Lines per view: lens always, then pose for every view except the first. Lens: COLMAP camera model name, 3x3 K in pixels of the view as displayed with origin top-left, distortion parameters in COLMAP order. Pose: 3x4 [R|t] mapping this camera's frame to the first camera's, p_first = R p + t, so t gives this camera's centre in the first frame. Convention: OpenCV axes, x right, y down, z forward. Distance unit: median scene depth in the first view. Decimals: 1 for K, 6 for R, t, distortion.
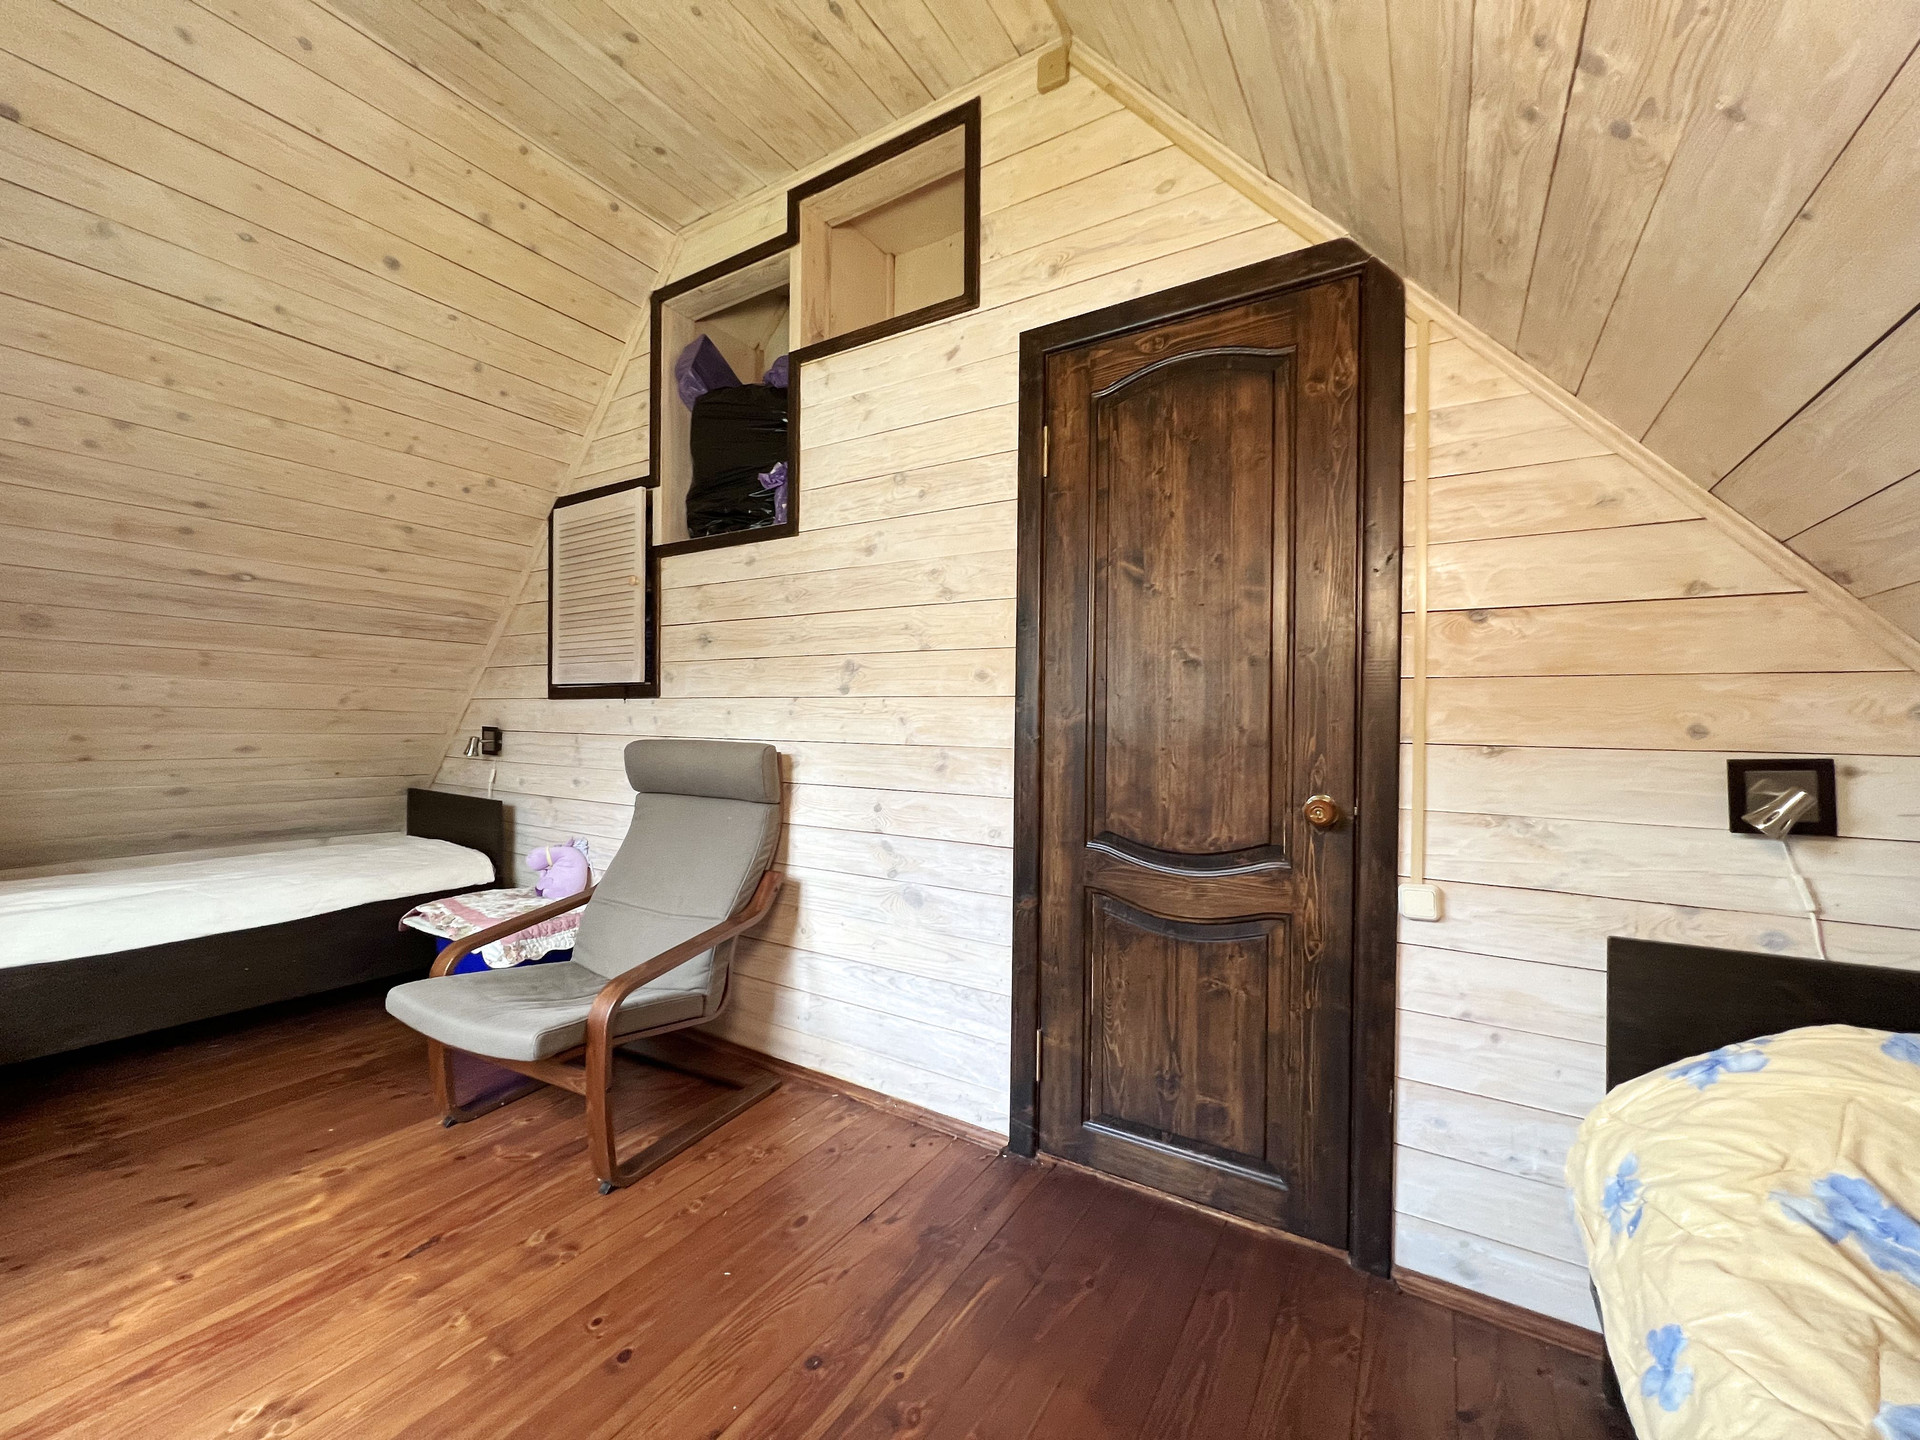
lens RADIAL K [[769.9, 0, 958.5], [0, 769.9, 721.0], [0, 0, 1]] dist [0.002165, 0.000135]
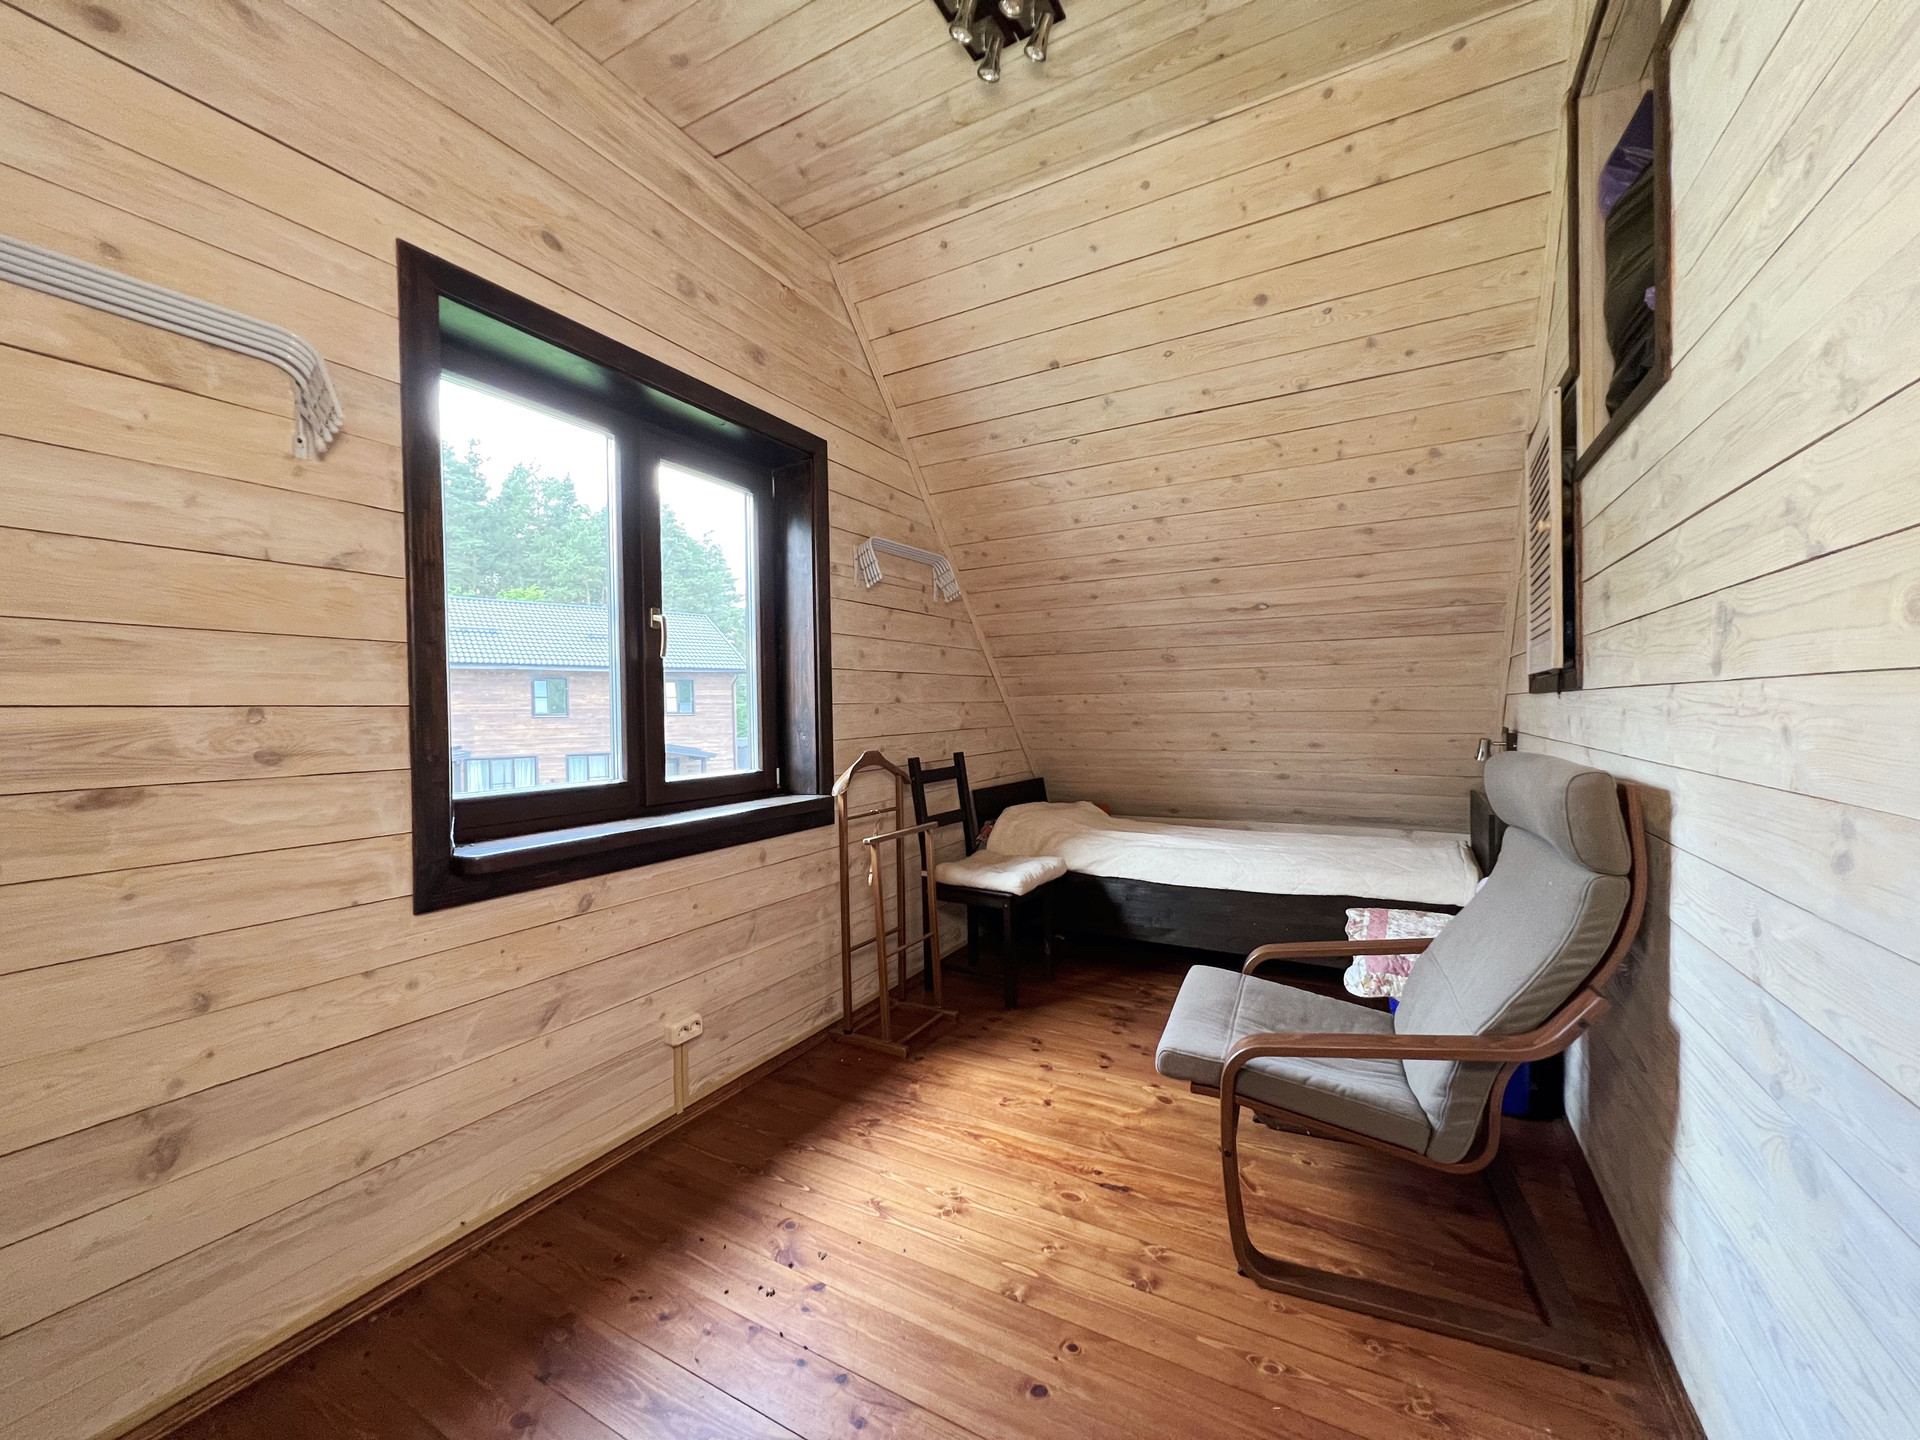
lens RADIAL K [[769.9, 0, 957.4], [0, 769.9, 721.6], [0, 0, 1]] dist [0.002165, 0.000135]
pose [[0.047750, 0.000751, -0.998859, 0.302637], [0.015665, 0.999876, 0.001500, -0.013316], [0.998736, -0.015719, 0.047732, 0.491231]]
